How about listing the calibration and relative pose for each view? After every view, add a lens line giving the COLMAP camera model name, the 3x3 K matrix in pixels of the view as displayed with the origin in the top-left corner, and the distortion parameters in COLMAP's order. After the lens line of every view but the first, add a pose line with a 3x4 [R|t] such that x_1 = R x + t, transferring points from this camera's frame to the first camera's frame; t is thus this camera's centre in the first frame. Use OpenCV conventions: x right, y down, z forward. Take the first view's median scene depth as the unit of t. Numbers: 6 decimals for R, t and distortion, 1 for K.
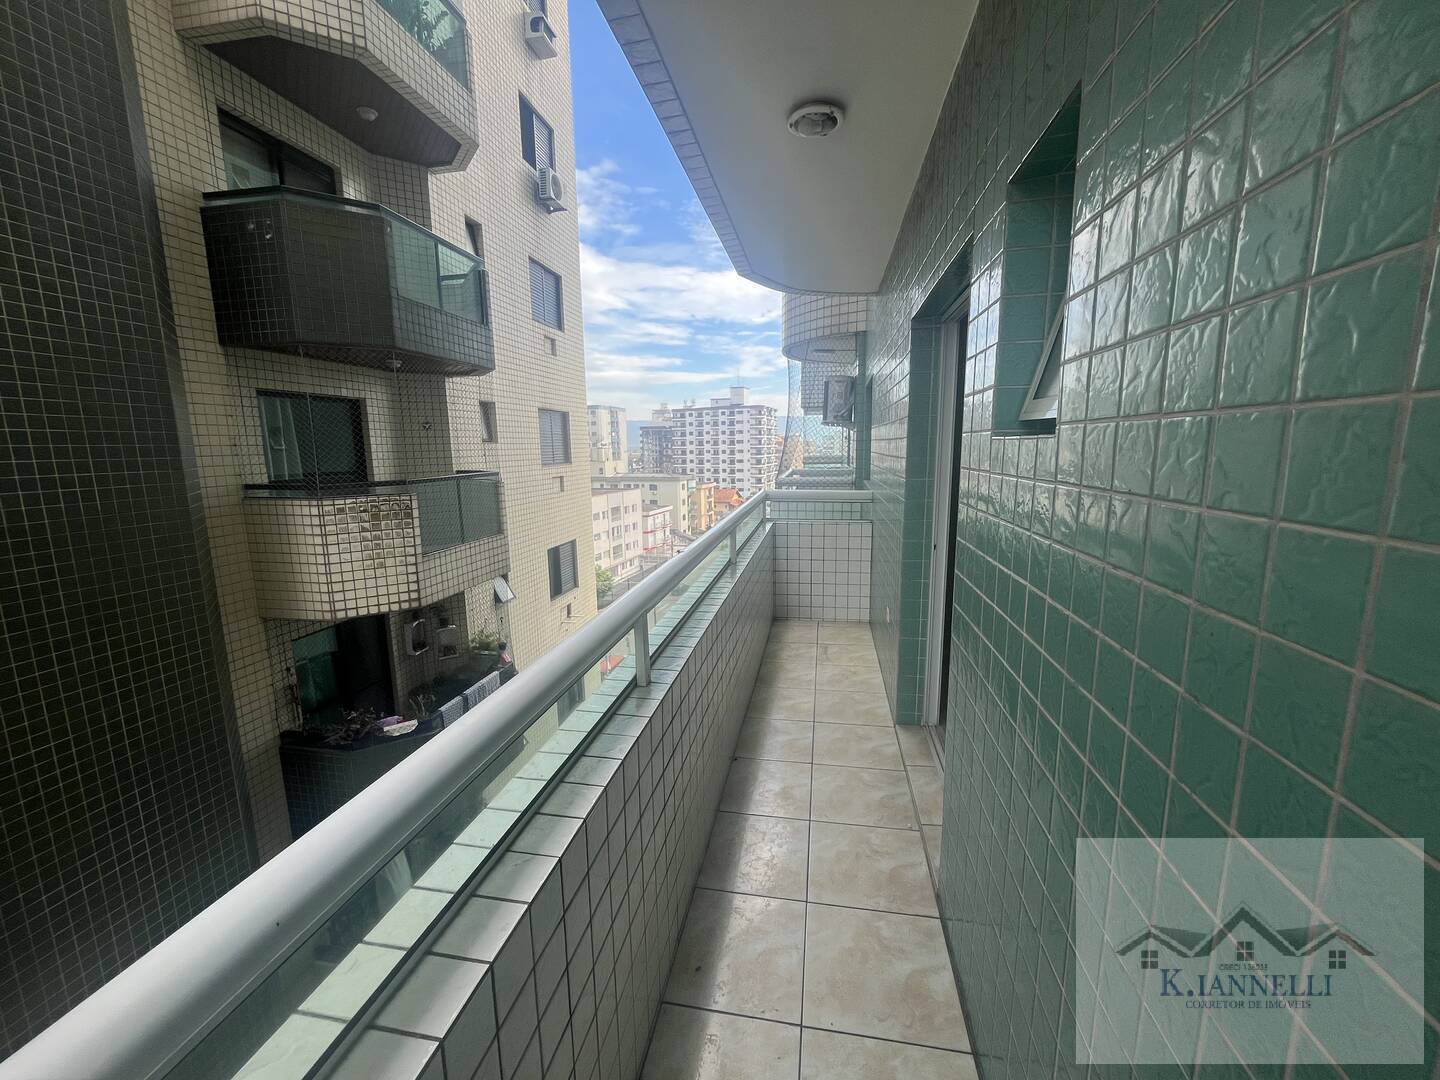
lens RADIAL K [[582.6, 0, 720.3], [0, 582.6, 540.2], [0, 0, 1]] dist [-0.003274, -0.000571]
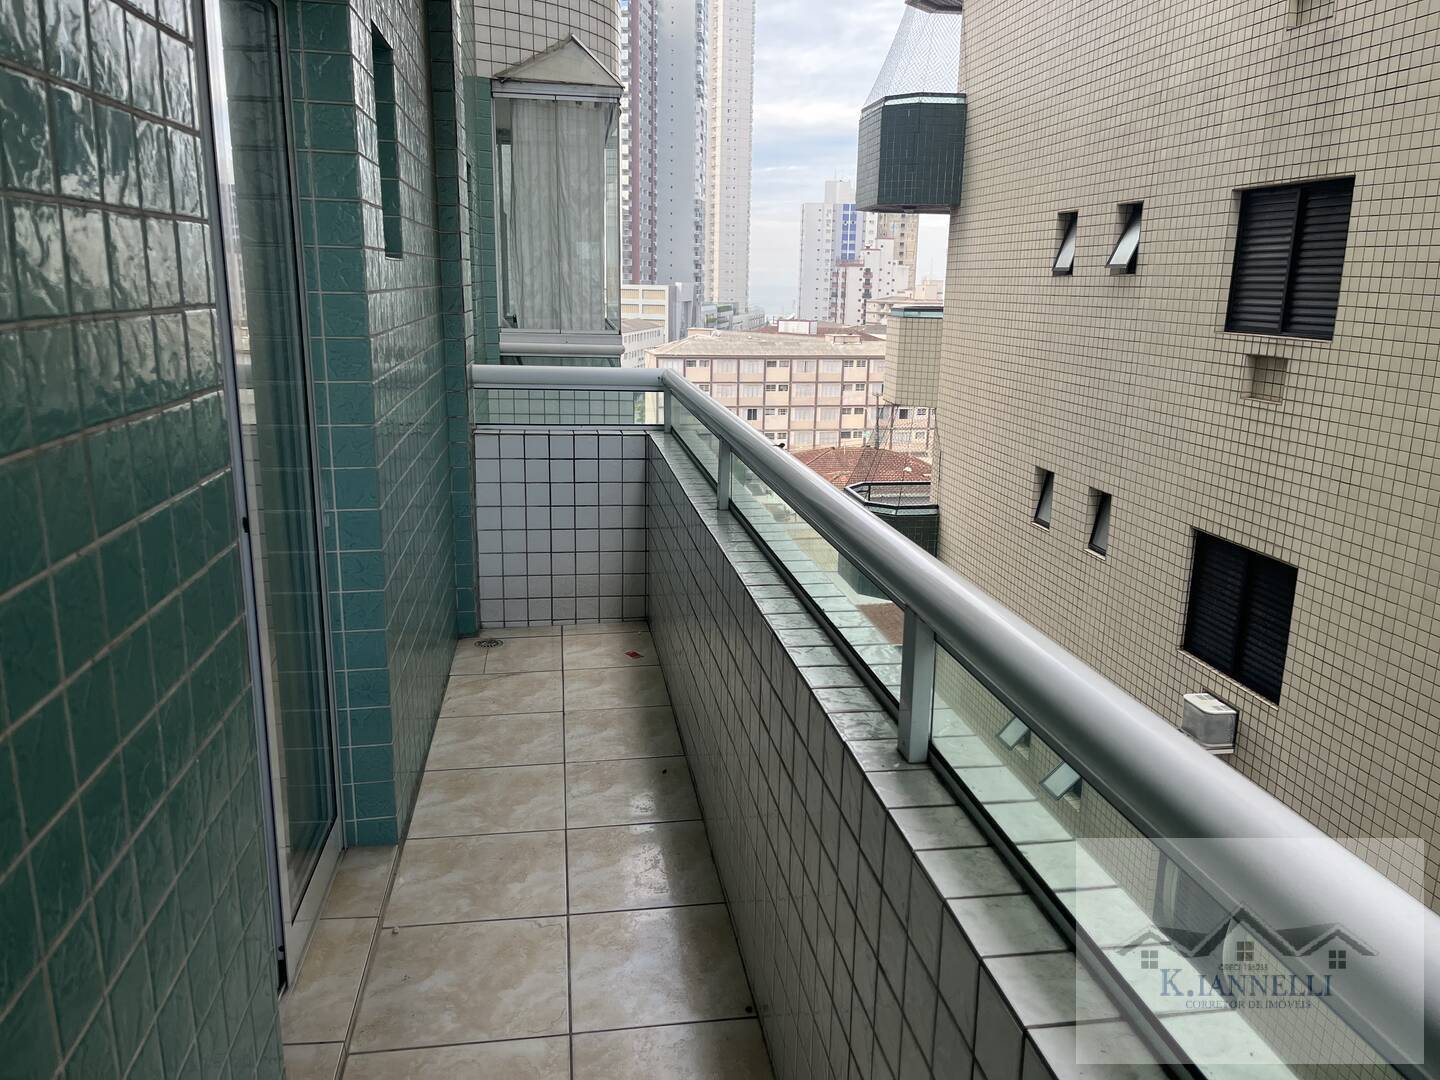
lens RADIAL K [[1089.1, 0, 731.3], [0, 1089.1, 545.9], [0, 0, 1]] dist [0.063631, -0.093973]
pose [[-0.944781, 0.072749, -0.319526, 0.128649], [-0.058369, 0.922099, 0.382526, -0.115799], [0.322463, 0.380054, -0.866935, 0.740752]]
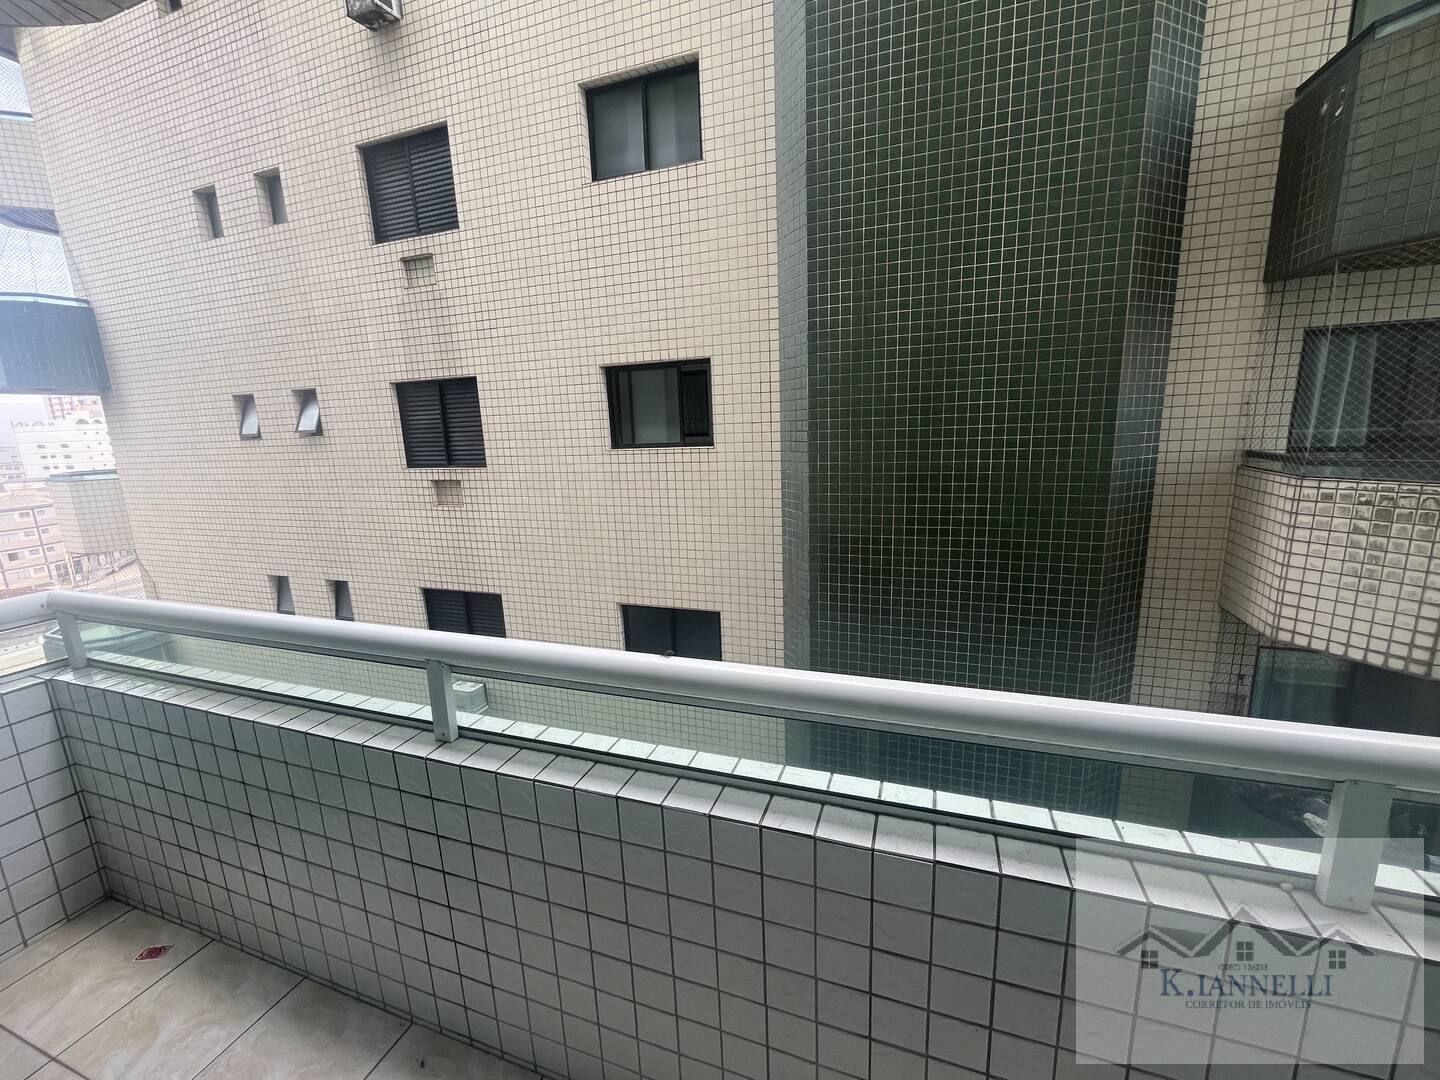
lens RADIAL K [[582.6, 0, 718.0], [0, 582.6, 541.9], [0, 0, 1]] dist [-0.003274, -0.000571]
pose [[-0.169637, 0.215703, -0.961611, 0.158840], [-0.119270, 0.964087, 0.237299, -0.080851], [0.978263, 0.154946, -0.137818, 0.408154]]
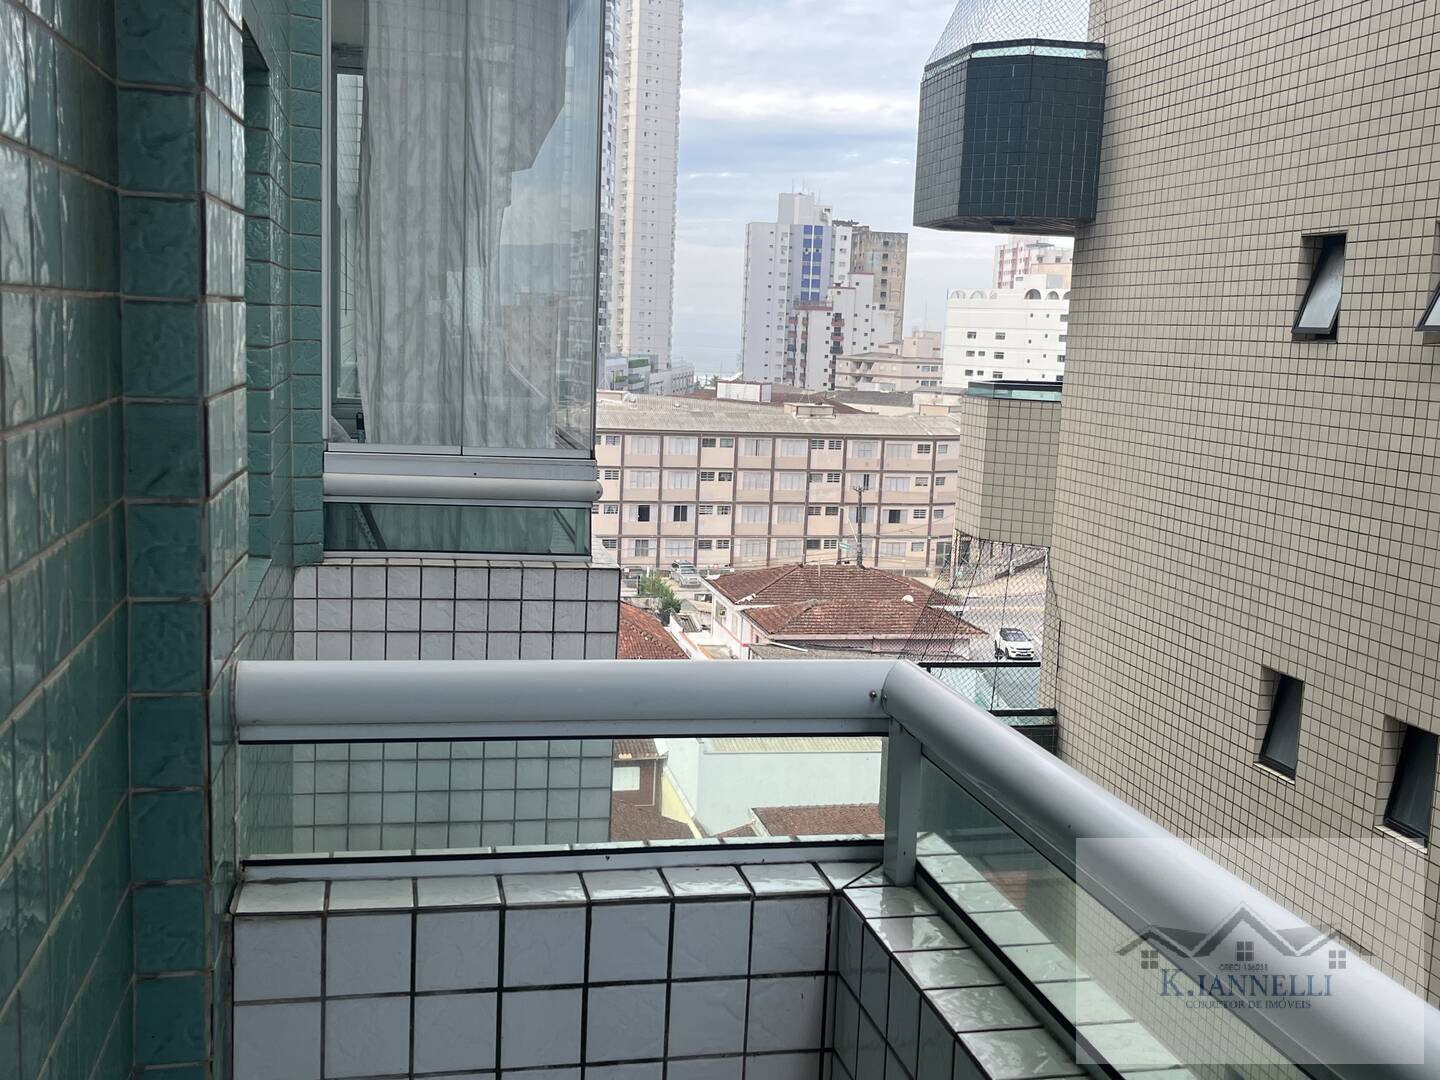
lens RADIAL K [[1535.8, 0, 743.3], [0, 1535.8, 560.5], [0, 0, 1]] dist [0.050950, 0.000000]
pose [[-0.921868, 0.032749, -0.386117, 0.070895], [-0.090400, 0.950754, 0.296472, -0.047657], [0.376811, 0.308213, -0.873509, 0.267578]]
